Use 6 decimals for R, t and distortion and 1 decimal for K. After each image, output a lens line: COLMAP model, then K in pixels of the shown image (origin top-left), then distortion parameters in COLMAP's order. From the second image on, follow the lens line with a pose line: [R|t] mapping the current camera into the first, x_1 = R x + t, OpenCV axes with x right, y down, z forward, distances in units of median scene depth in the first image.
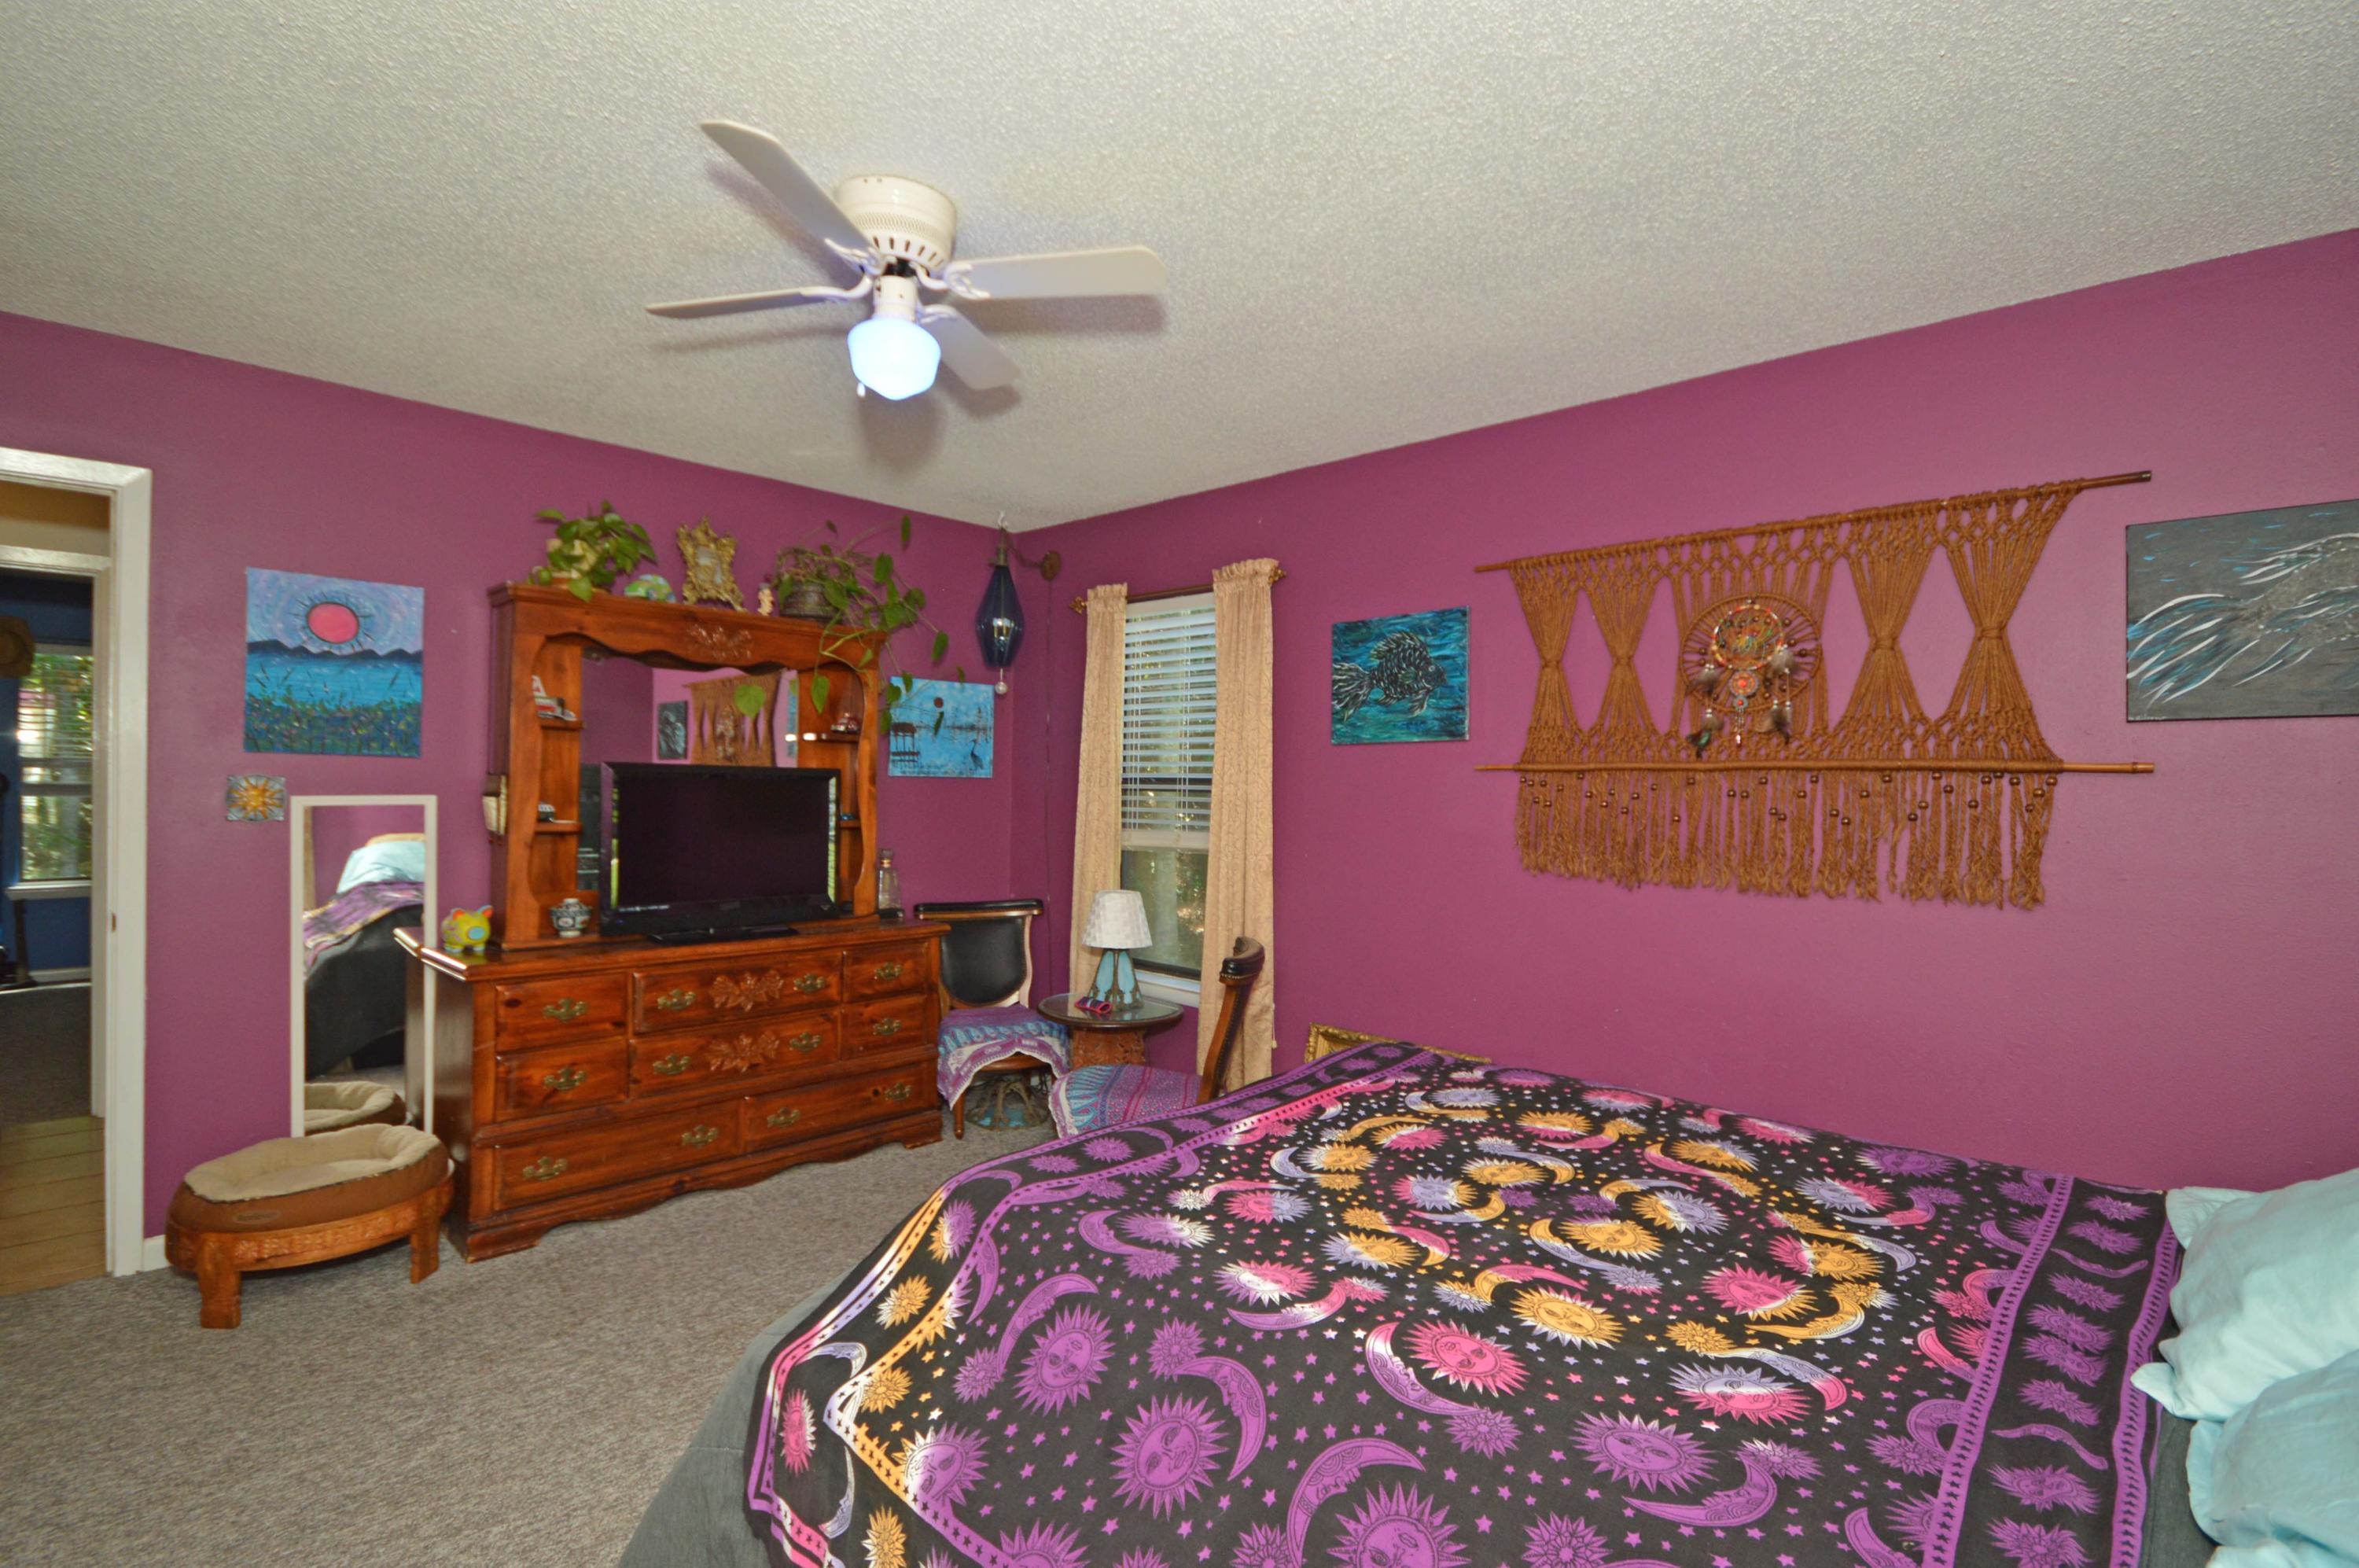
lens RADIAL K [[1095.9, 0, 1177.9], [0, 1095.9, 781.9], [0, 0, 1]] dist [0.002220, 0.000876]
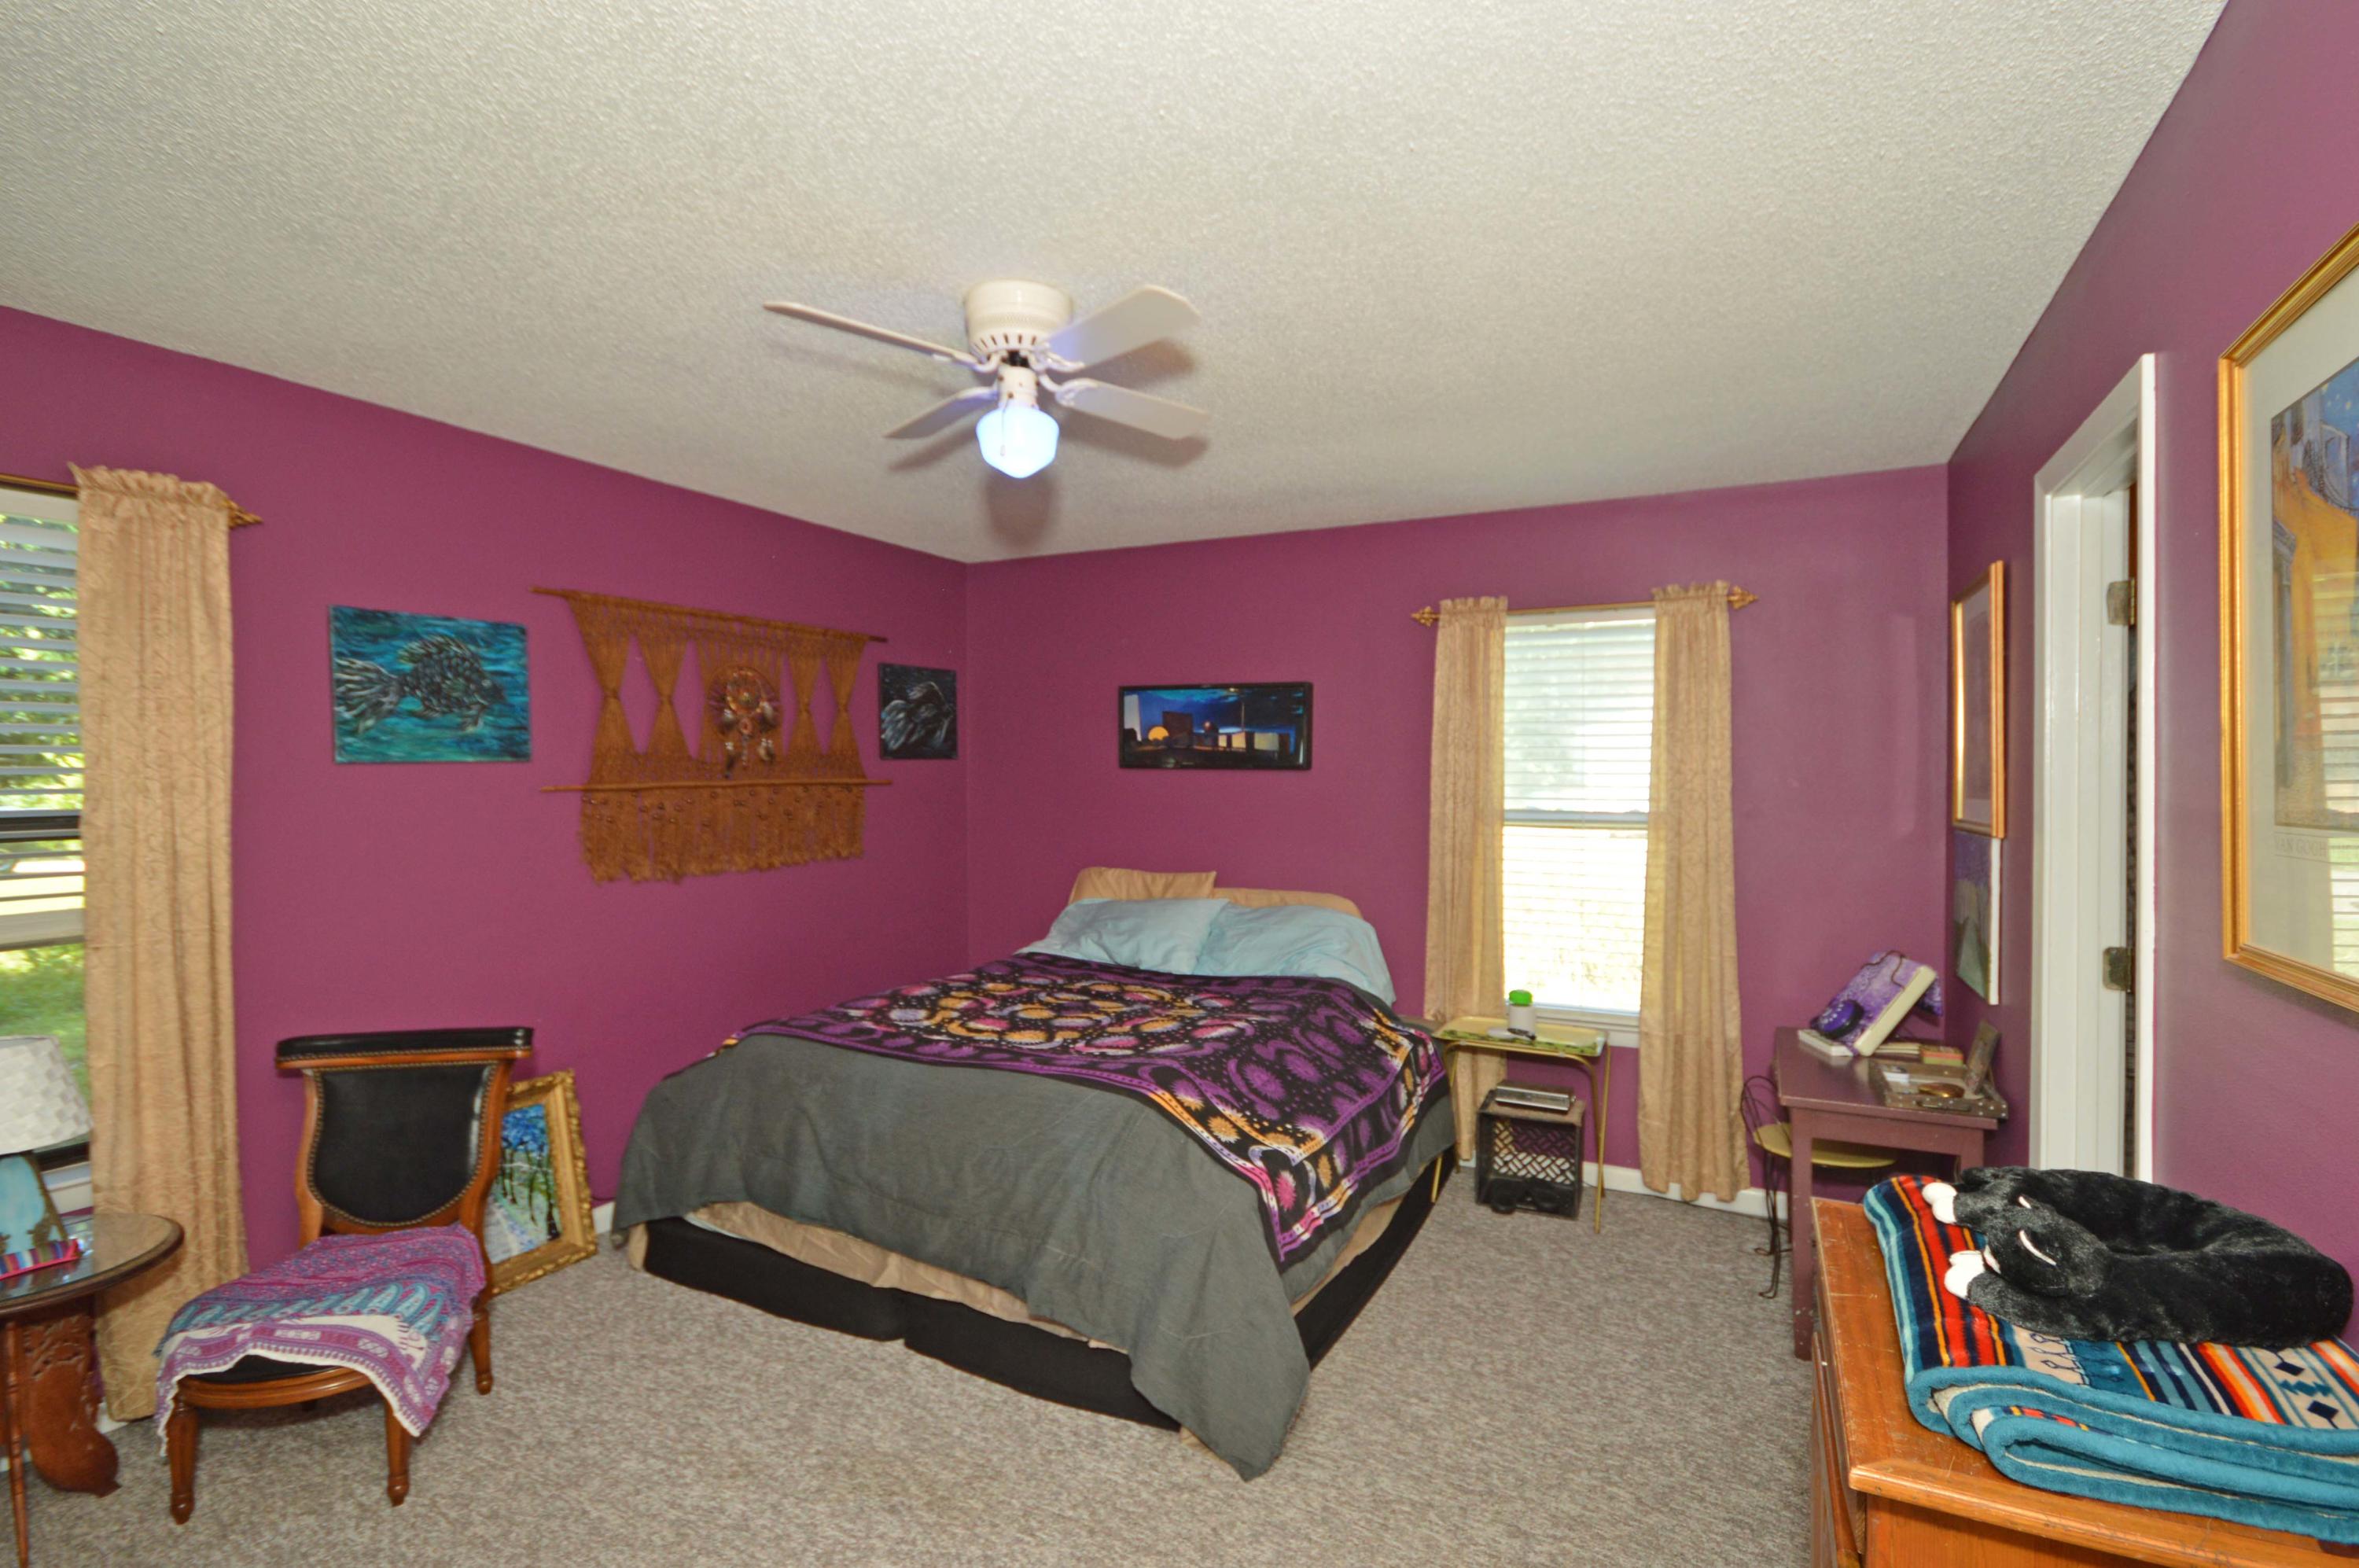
lens RADIAL K [[1095.9, 0, 1179.5], [0, 1095.9, 782.6], [0, 0, 1]] dist [0.002220, 0.000876]
pose [[-0.294199, -0.027202, 0.955357, -0.842678], [0.000311, 0.999592, 0.028557, -0.046197], [-0.955744, 0.008698, -0.294070, 0.723281]]
